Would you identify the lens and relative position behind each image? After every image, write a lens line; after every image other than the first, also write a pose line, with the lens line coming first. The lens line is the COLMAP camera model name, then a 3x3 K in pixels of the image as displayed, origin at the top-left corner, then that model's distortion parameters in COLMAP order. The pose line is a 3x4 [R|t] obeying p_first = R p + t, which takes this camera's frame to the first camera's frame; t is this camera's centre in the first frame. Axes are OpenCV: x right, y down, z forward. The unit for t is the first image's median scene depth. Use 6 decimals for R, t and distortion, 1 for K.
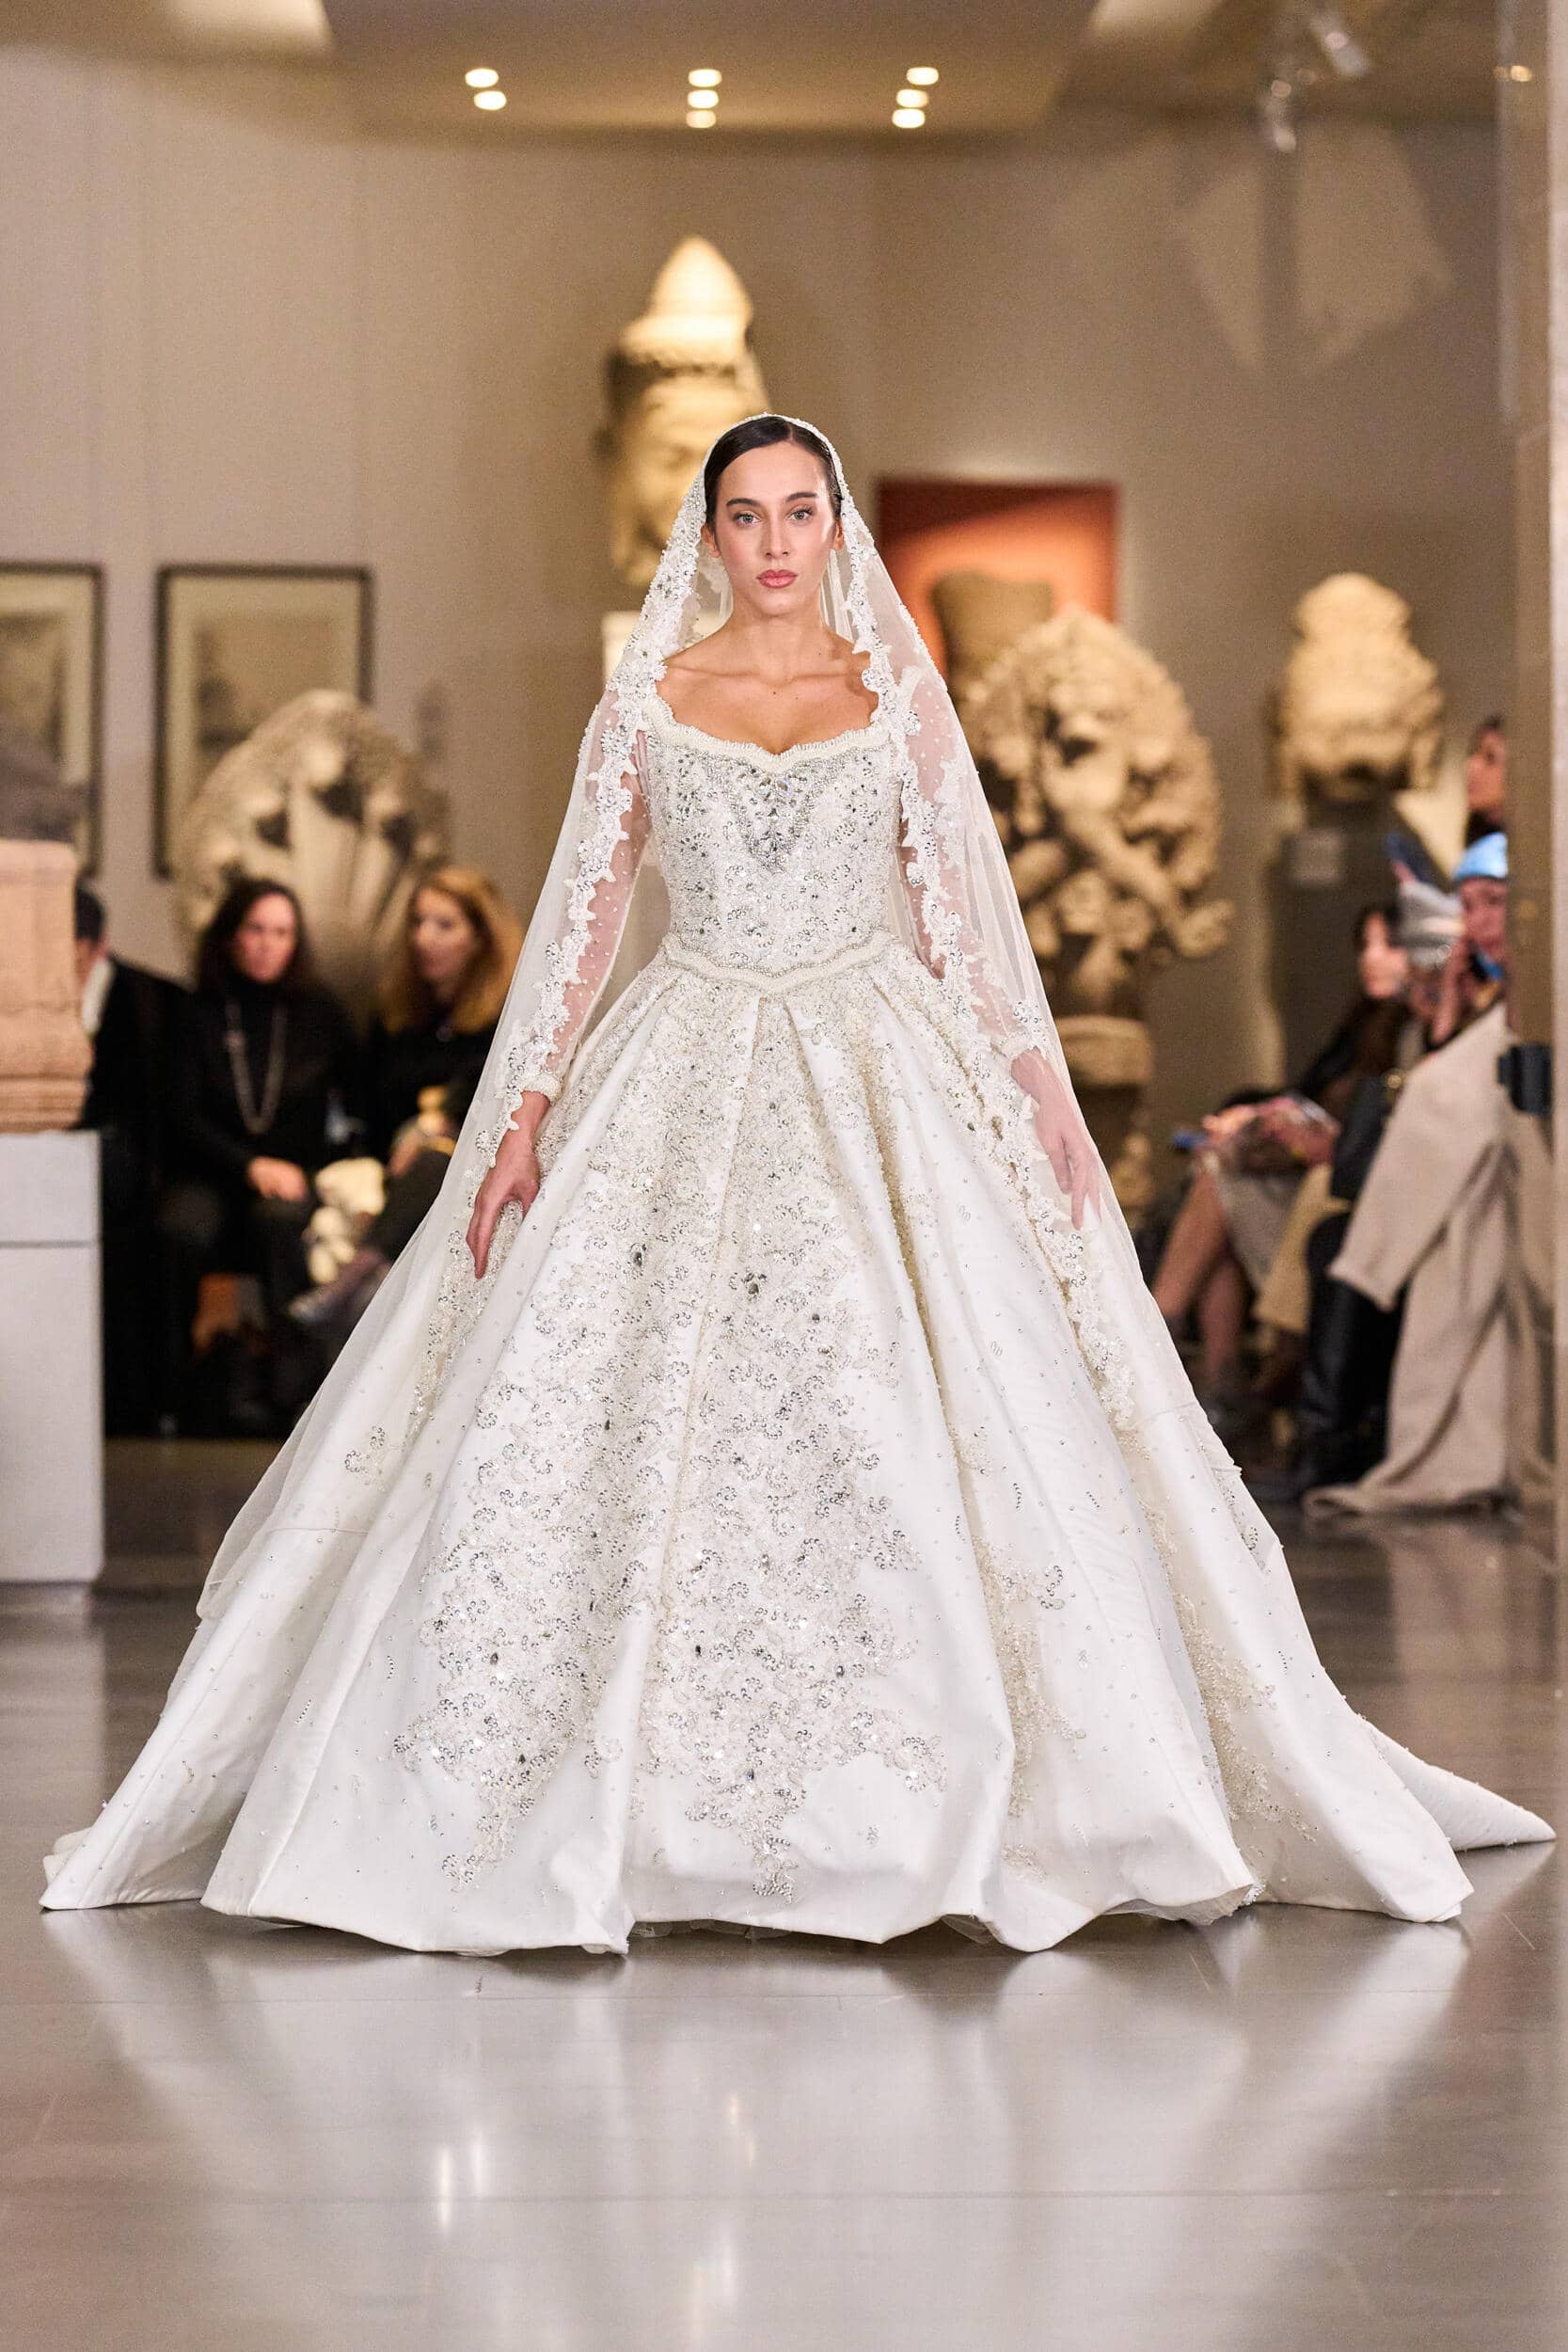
lens RADIAL K [[8553.5, 0, 784.0], [0, 8553.5, 1176.0], [0, 0, 1]] dist [-0.092250, -0.116140]
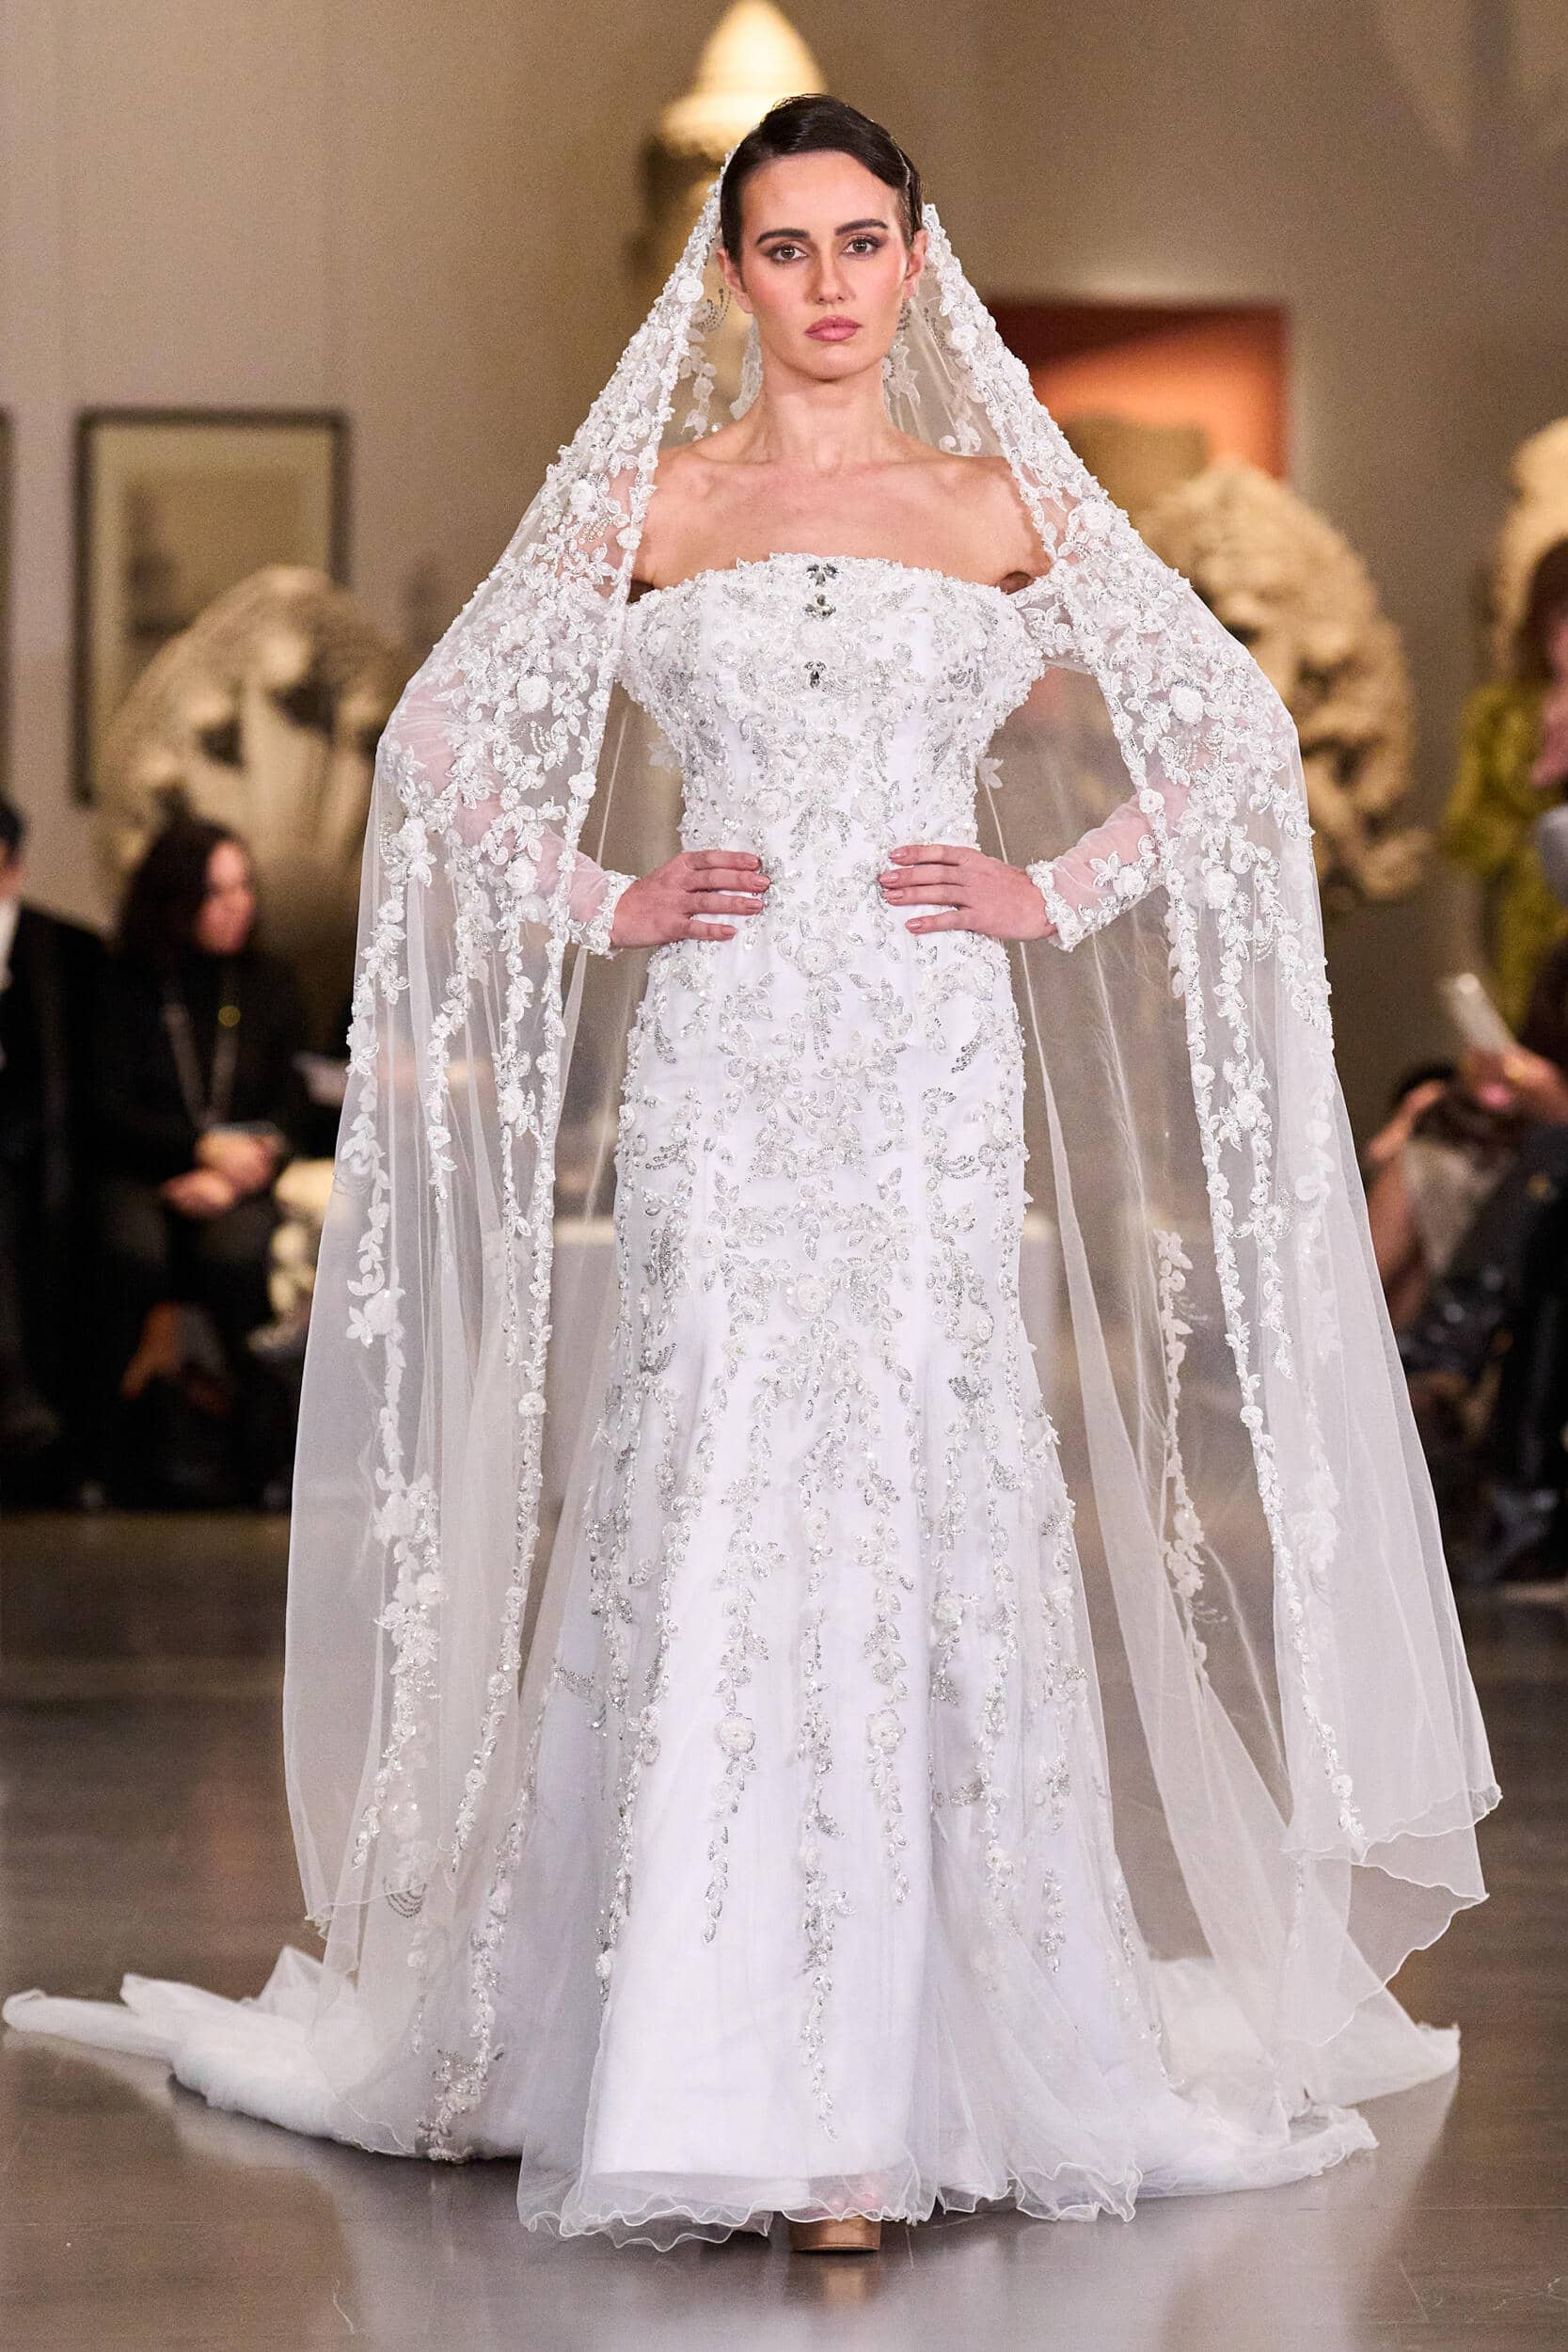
lens RADIAL K [[9299.3, 0, 784.0], [0, 9299.3, 1176.0], [0, 0, 1]] dist [0.007476, -3.895241]
pose [[0.999945, -0.001967, -0.010254, 0.001295], [0.002020, 0.999985, 0.005084, -0.004500], [0.010244, -0.005105, 0.999934, 0.136586]]
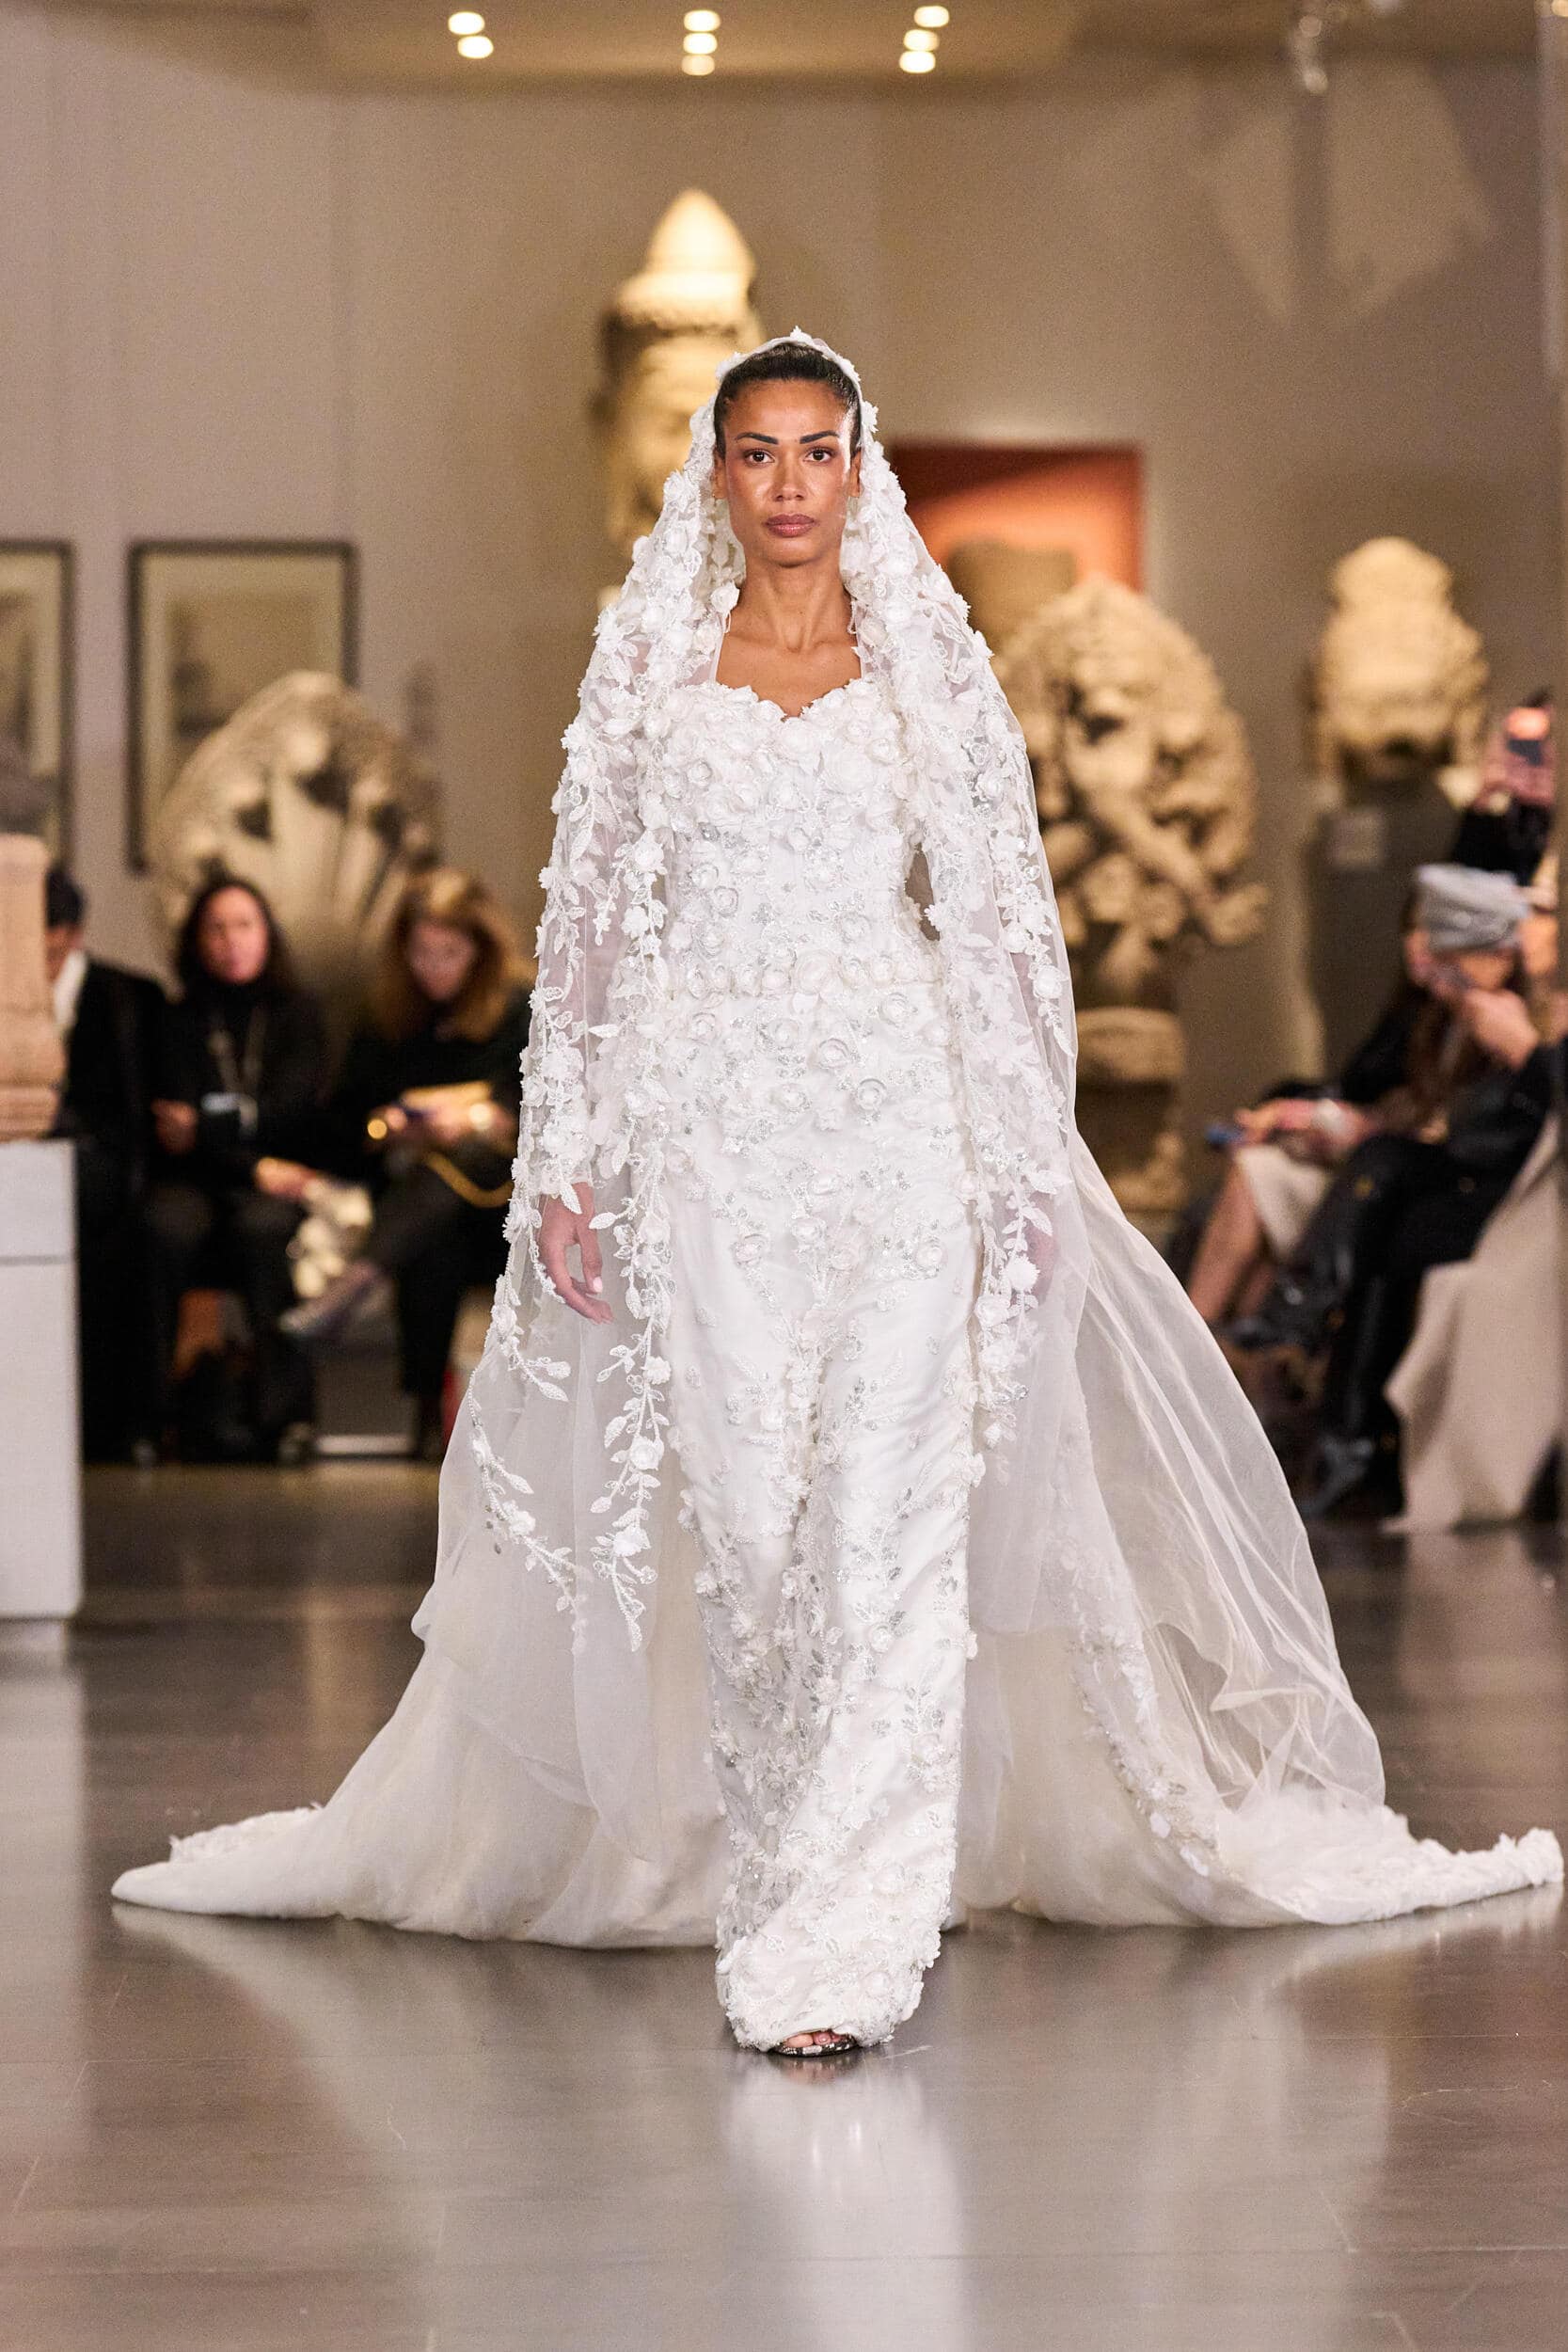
lens RADIAL K [[8527.4, 0, 784.0], [0, 8527.4, 1176.0], [0, 0, 1]] dist [0.088143, -3.685977]
pose [[0.999952, -0.009839, 0.000094, -0.001530], [0.009839, 0.999951, -0.000660, 0.000150], [-0.000088, 0.000661, 1.000000, 0.054921]]
